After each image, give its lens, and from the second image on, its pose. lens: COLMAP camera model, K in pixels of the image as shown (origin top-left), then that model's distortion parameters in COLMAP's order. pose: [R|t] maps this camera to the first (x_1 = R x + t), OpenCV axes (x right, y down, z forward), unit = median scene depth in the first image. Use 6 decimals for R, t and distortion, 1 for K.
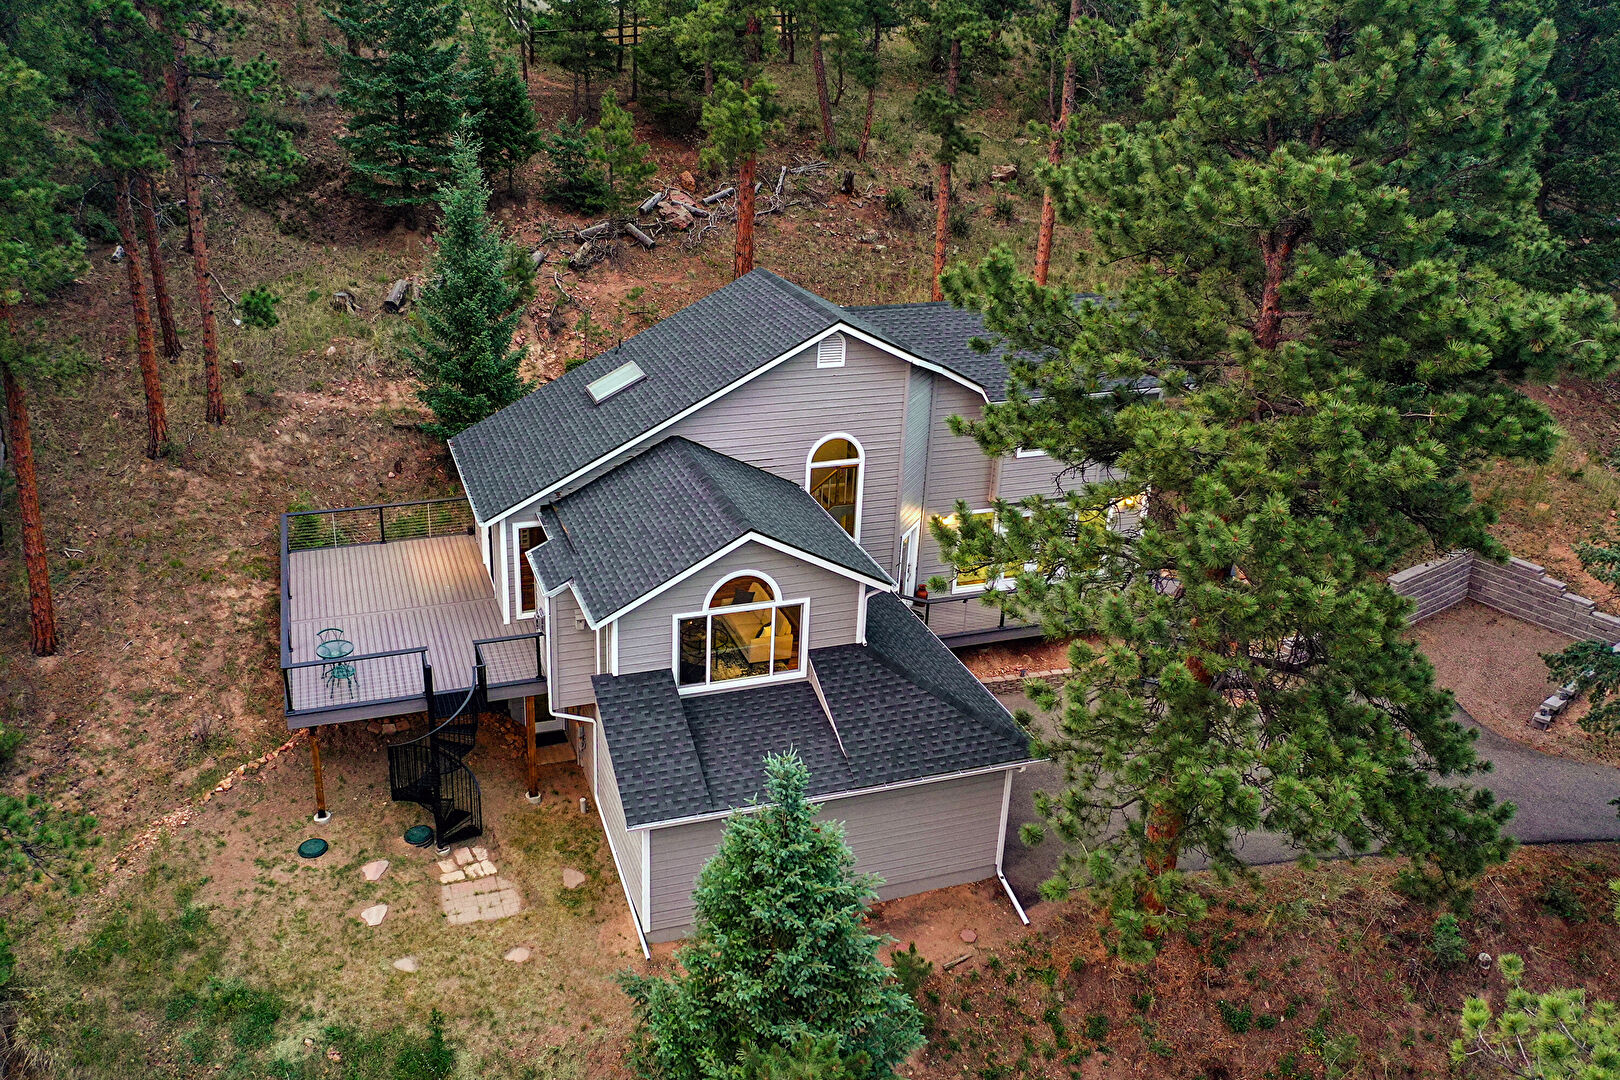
lens RADIAL K [[1317.5, 0, 730.1], [0, 1317.5, 505.2], [0, 0, 1]] dist [-0.000448, -0.000895]
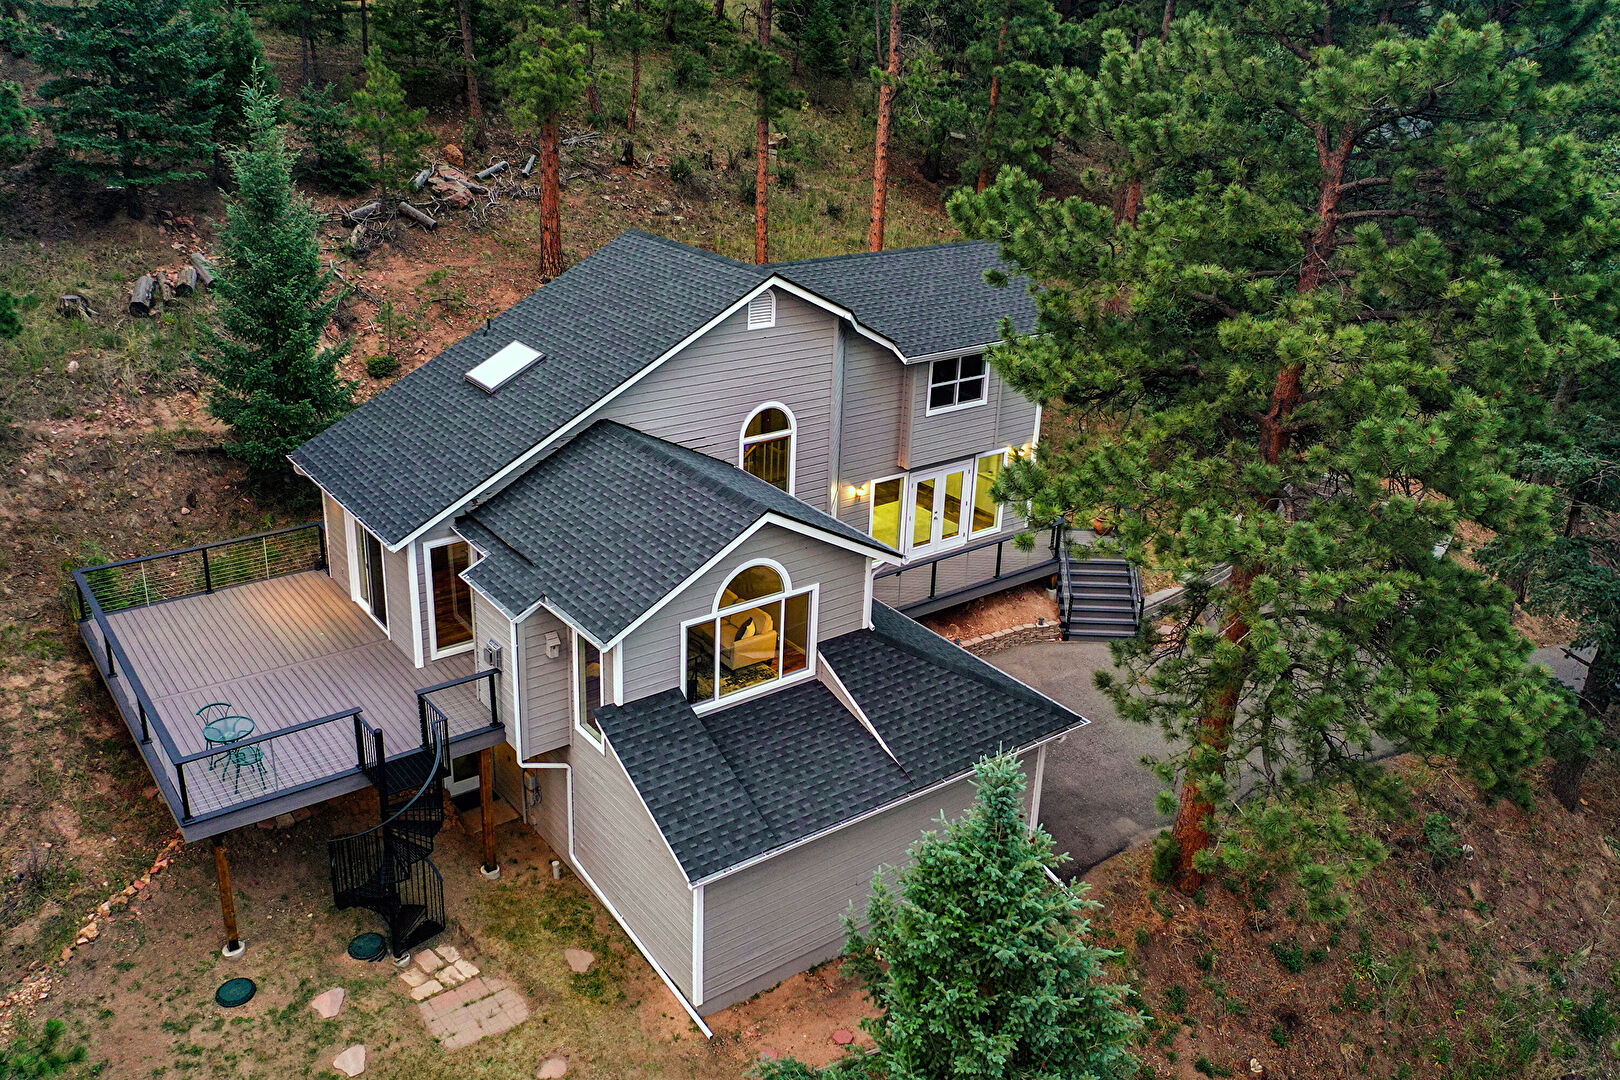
lens RADIAL K [[1318.2, 0, 779.1], [0, 1318.2, 494.7], [0, 0, 1]] dist [-0.001304, -0.004768]
pose [[0.948155, -0.105645, 0.299735, -0.193666], [0.109582, 0.993971, 0.003695, 0.005139], [-0.298318, 0.029342, 0.954015, 0.152454]]
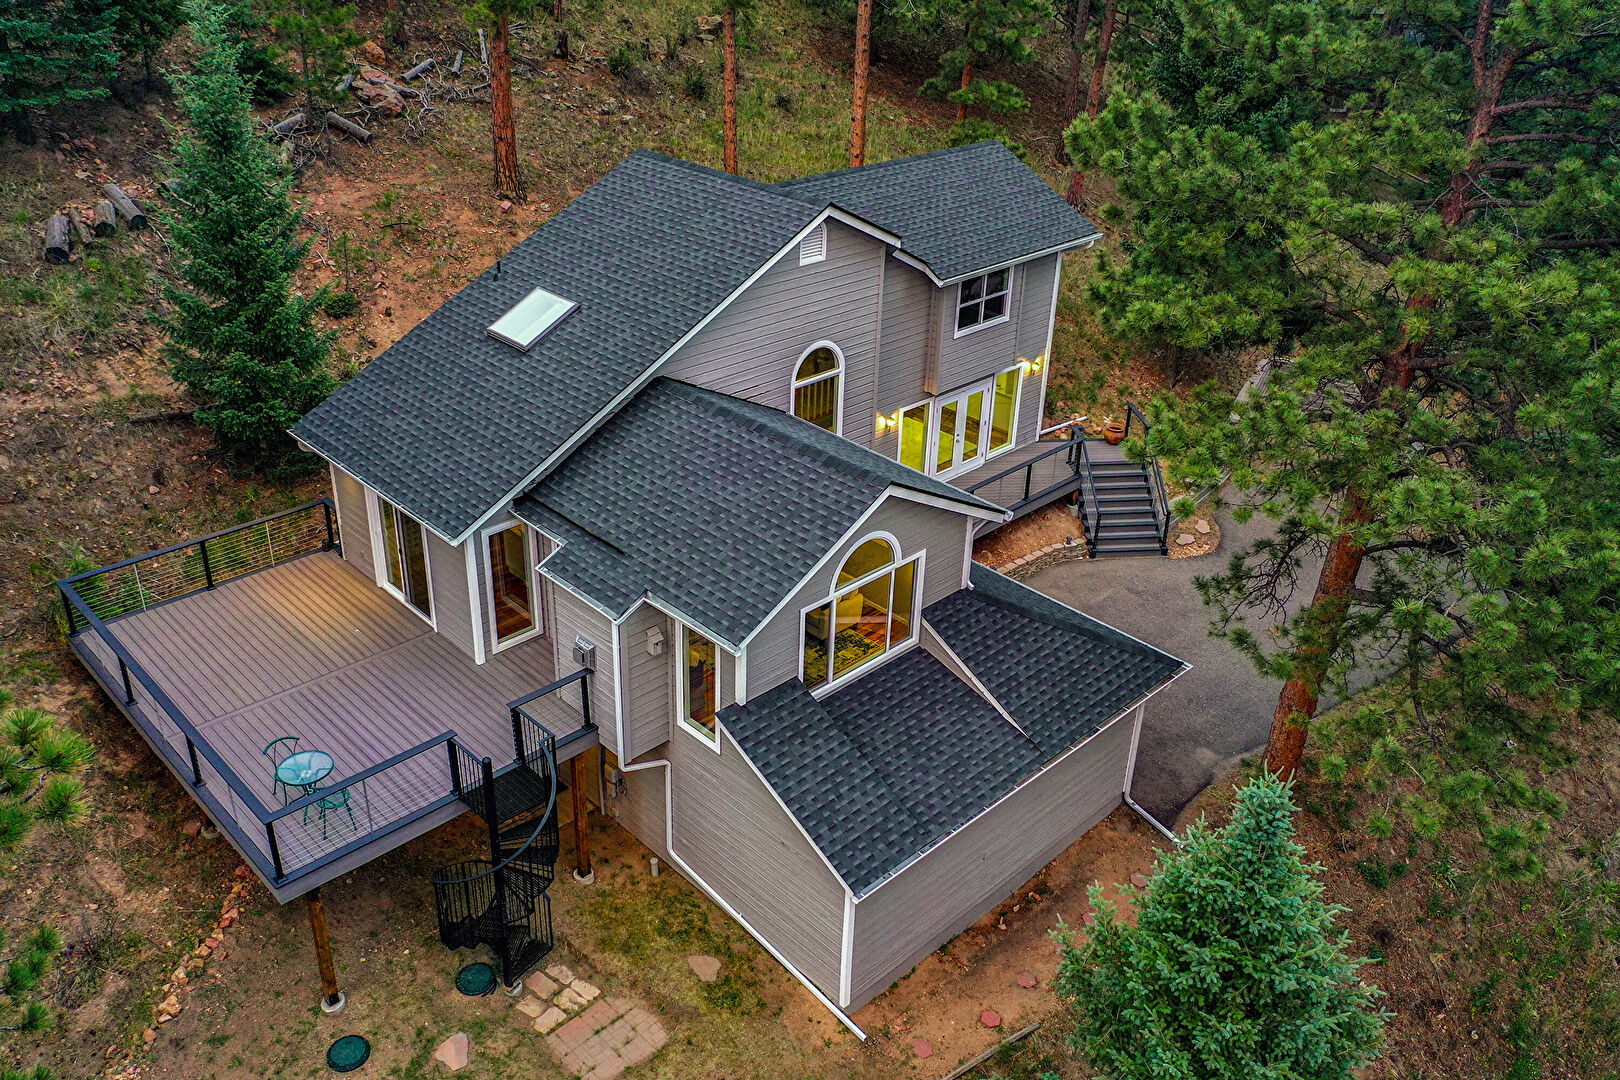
lens RADIAL K [[1300.6, 0, 798.5], [0, 1300.6, 504.9], [0, 0, 1]] dist [-0.003251, -0.001604]
pose [[0.895812, -0.197513, 0.398132, -0.286011], [0.158345, 0.978876, 0.129337, -0.064307], [-0.415268, -0.052820, 0.908164, 0.267012]]
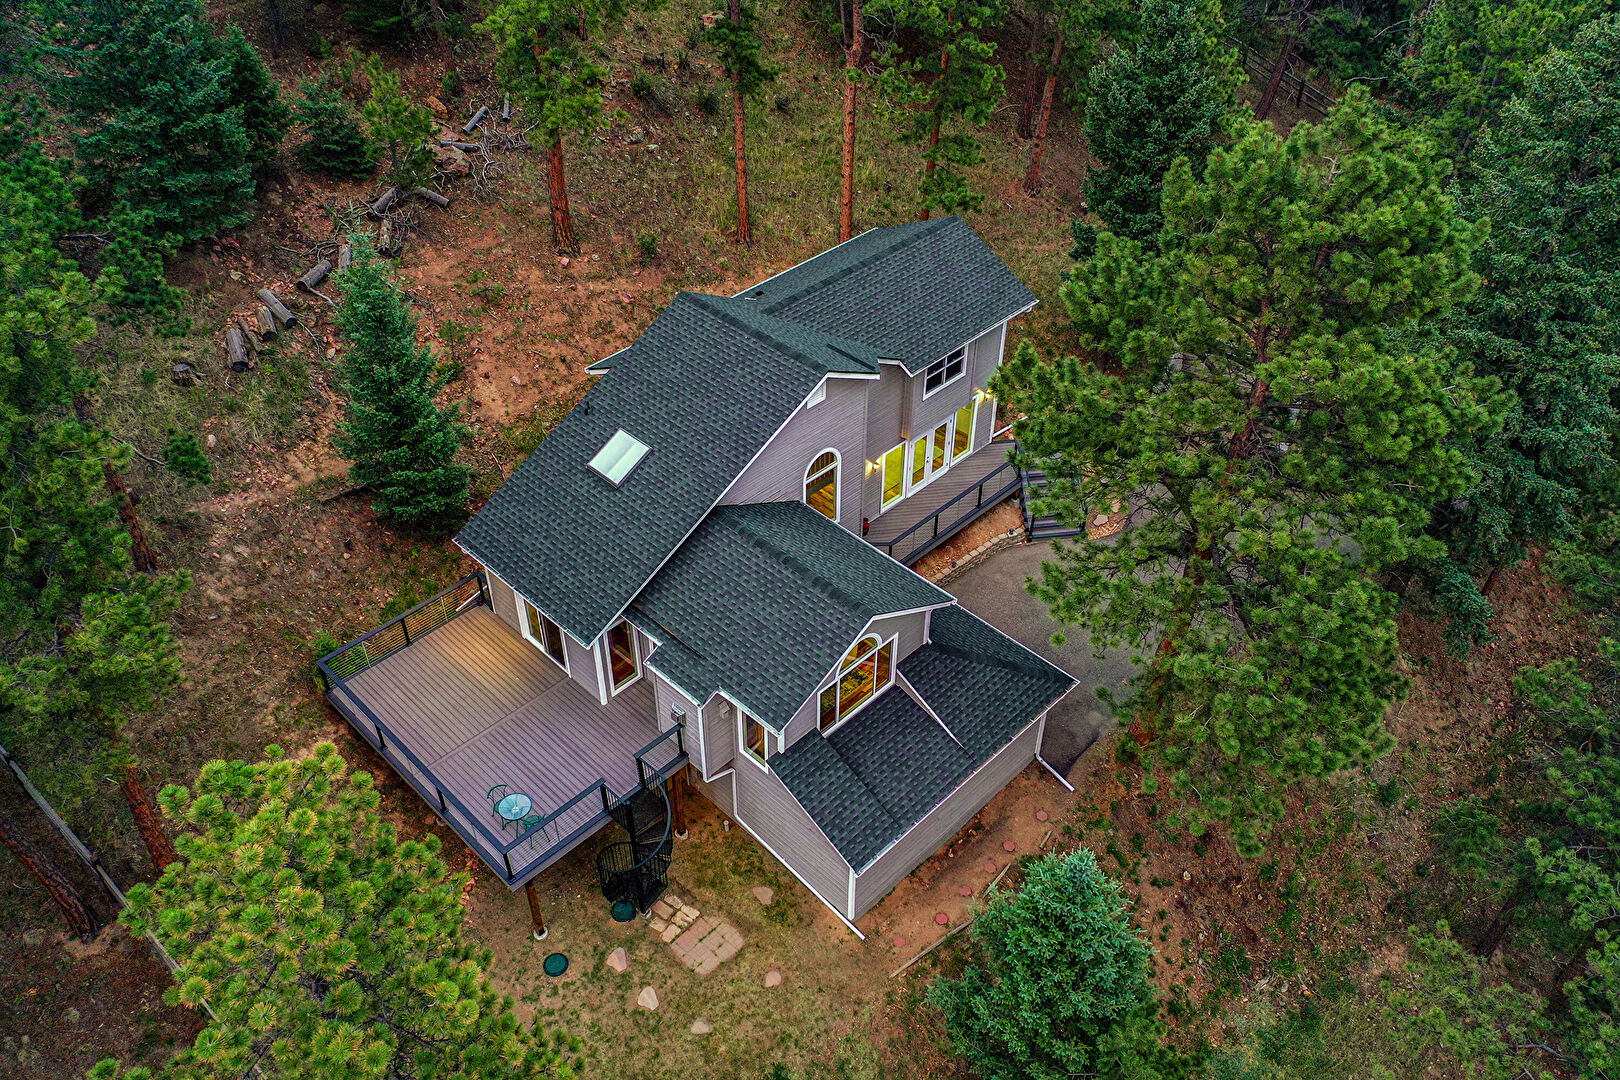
lens RADIAL K [[1251.7, 0, 810.0], [0, 1251.7, 540.0], [0, 0, 1]] dist [-0.001879, -0.000775]
pose [[0.885300, -0.312183, 0.344653, -0.341262], [0.186683, 0.917405, 0.351450, -0.382036], [-0.425903, -0.246798, 0.870458, 0.035377]]
